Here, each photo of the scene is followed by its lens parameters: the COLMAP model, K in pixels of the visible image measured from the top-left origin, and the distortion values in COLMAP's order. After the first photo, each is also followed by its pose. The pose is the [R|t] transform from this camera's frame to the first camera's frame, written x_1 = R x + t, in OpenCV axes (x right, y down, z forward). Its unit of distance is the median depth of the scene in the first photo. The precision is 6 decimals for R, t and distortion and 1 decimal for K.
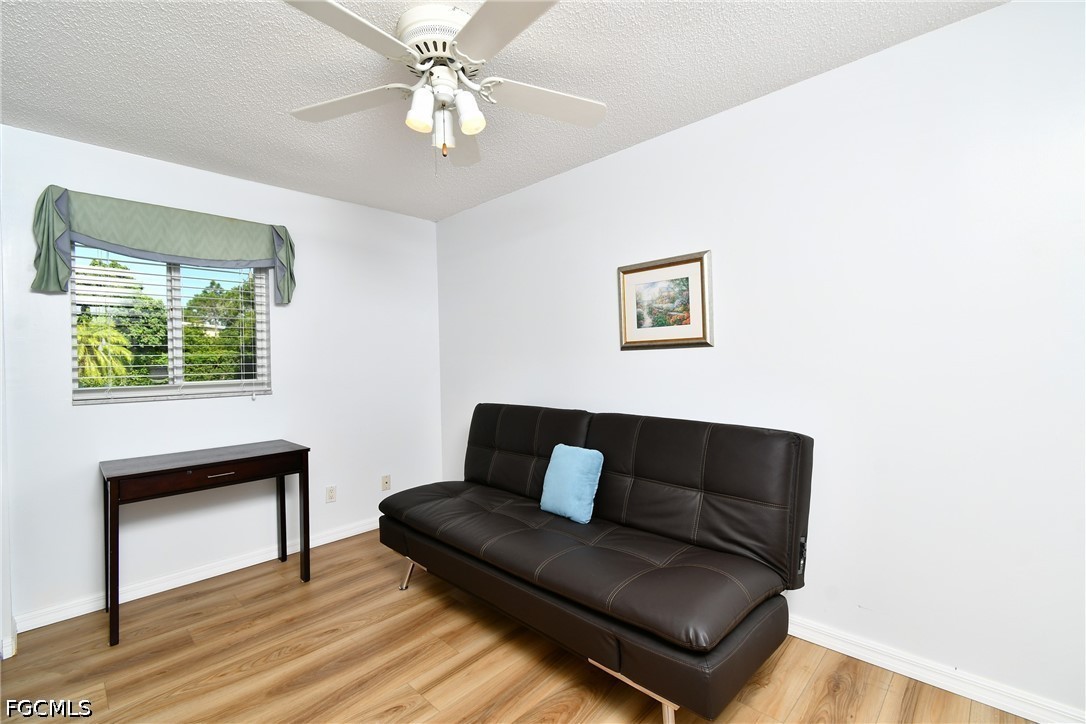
lens RADIAL K [[478.9, 0, 547.7], [0, 478.9, 359.7], [0, 0, 1]] dist [-0.003813, -0.000273]
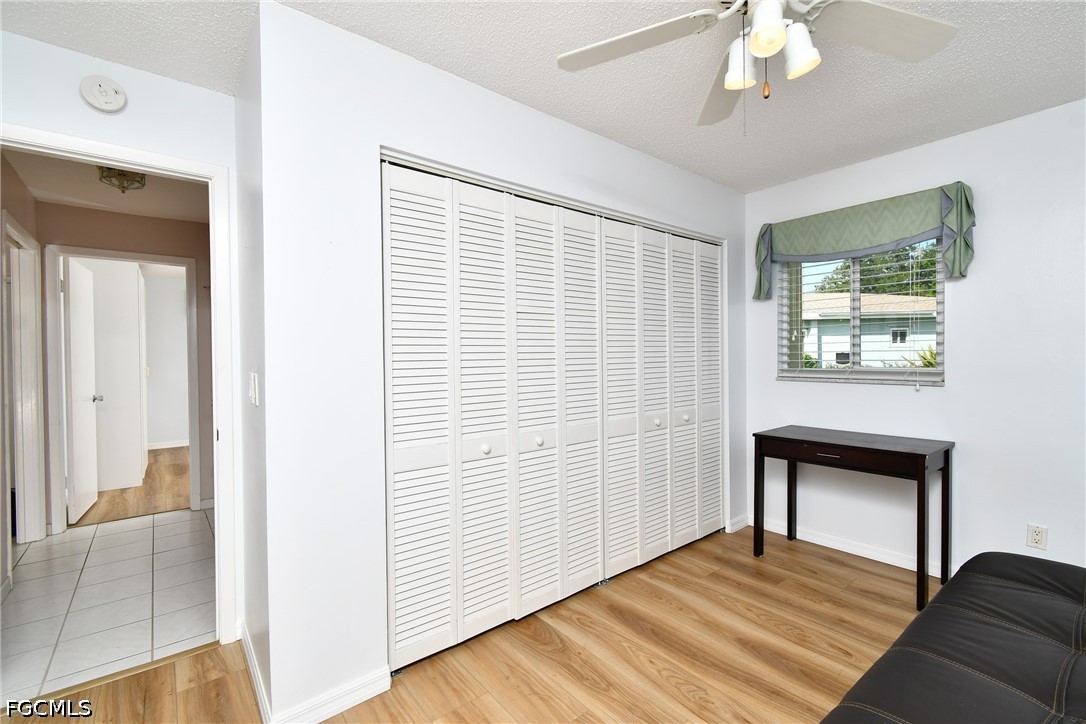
lens RADIAL K [[478.9, 0, 548.8], [0, 478.9, 359.8], [0, 0, 1]] dist [-0.003813, -0.000273]
pose [[-0.128754, 0.032698, -0.991137, 0.438606], [0.010827, 0.999443, 0.031566, -0.012558], [0.991617, -0.006667, -0.129036, 0.510071]]
